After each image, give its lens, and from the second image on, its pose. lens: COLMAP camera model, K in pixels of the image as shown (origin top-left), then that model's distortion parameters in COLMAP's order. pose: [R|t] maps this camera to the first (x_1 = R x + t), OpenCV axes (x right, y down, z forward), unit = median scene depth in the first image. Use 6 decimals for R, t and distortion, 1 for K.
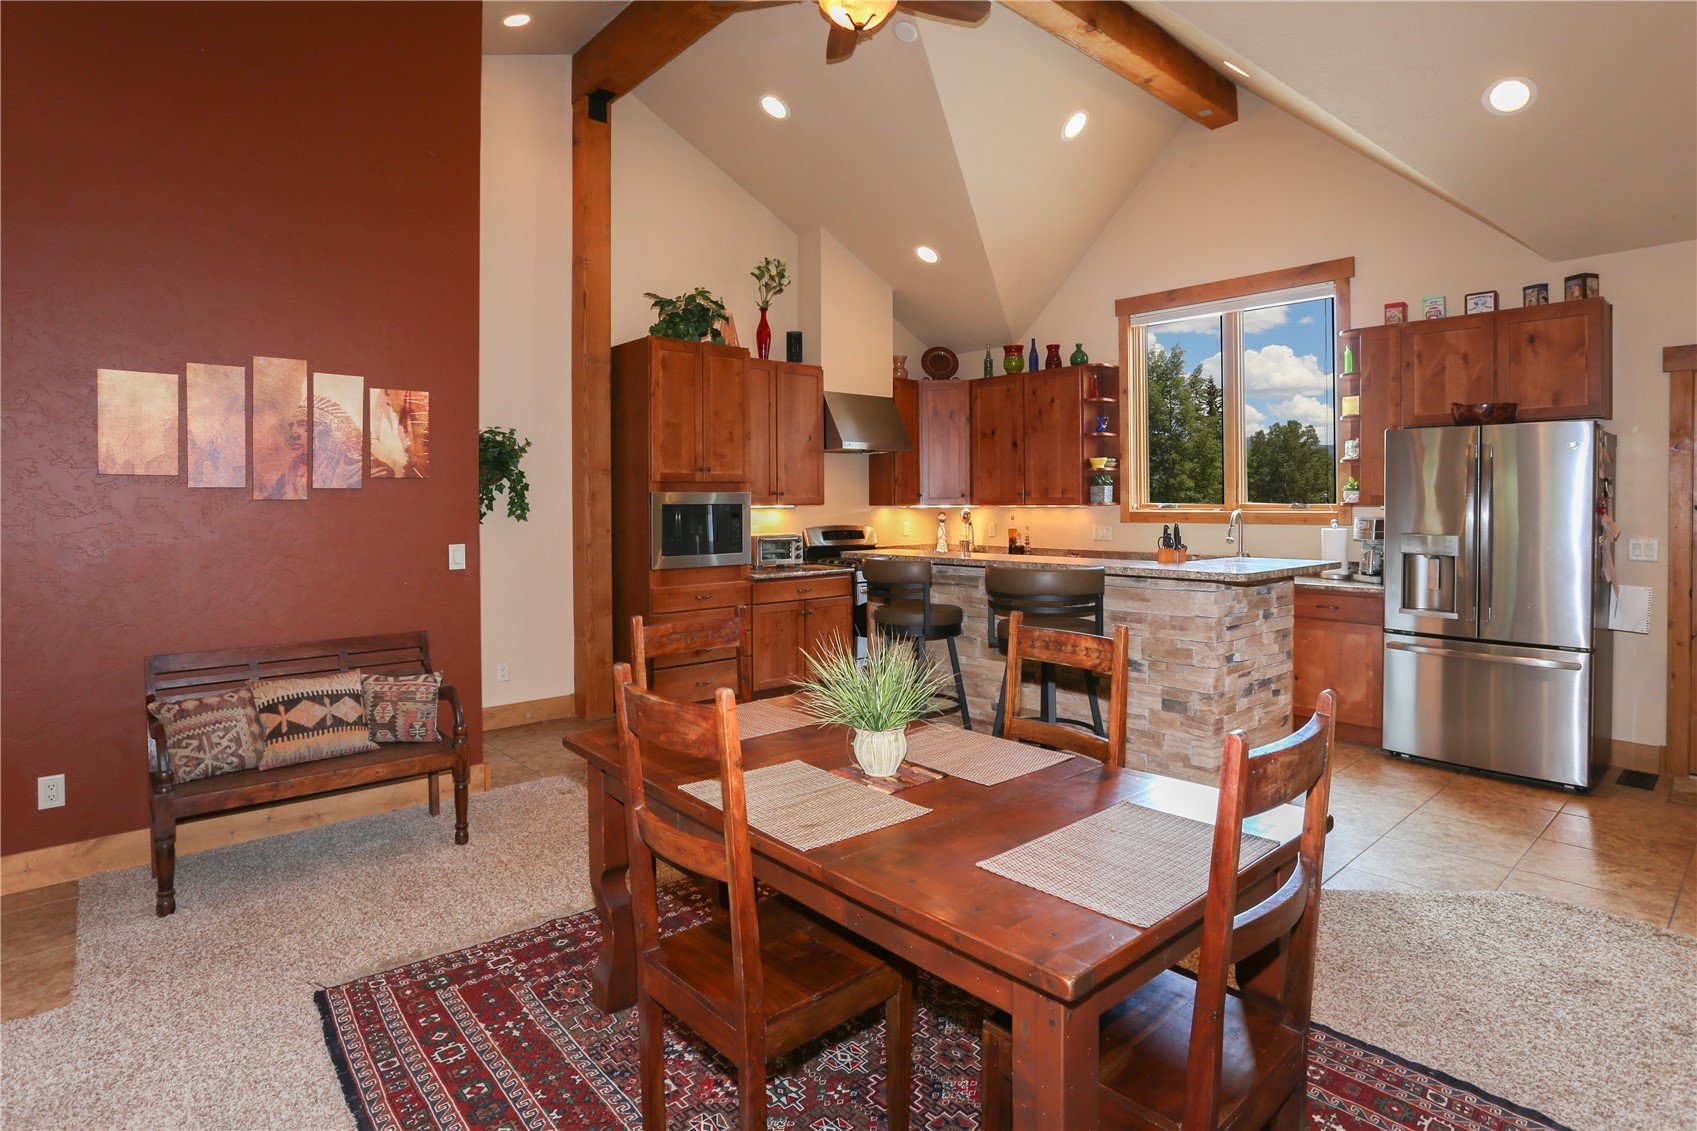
lens RADIAL K [[912.5, 0, 843.3], [0, 912.5, 484.6], [0, 0, 1]] dist [-0.017506, 0.001163]
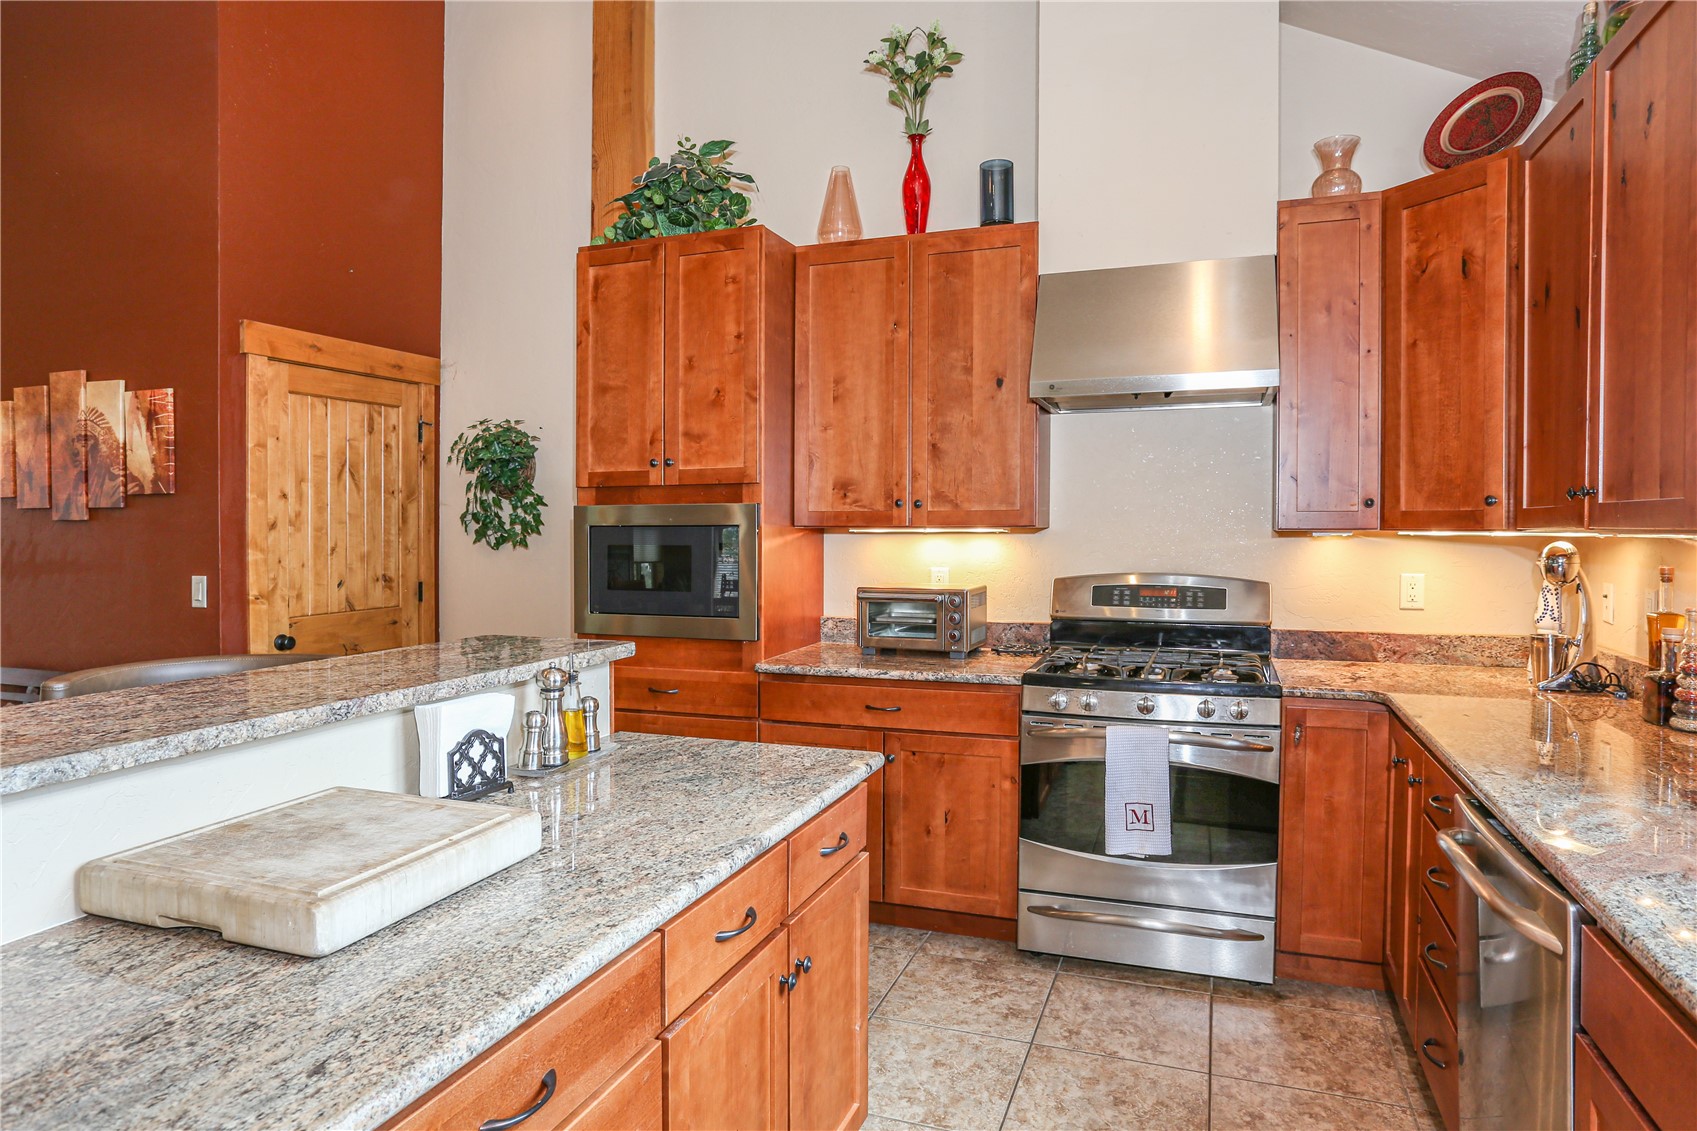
lens RADIAL K [[1049.2, 0, 785.9], [0, 1049.2, 526.5], [0, 0, 1]] dist [-0.036430, -0.000611]
pose [[0.458149, 0.013107, -0.888779, 0.454913], [0.020086, 0.999483, 0.025094, 0.007332], [0.888648, -0.029348, 0.457649, 0.775716]]
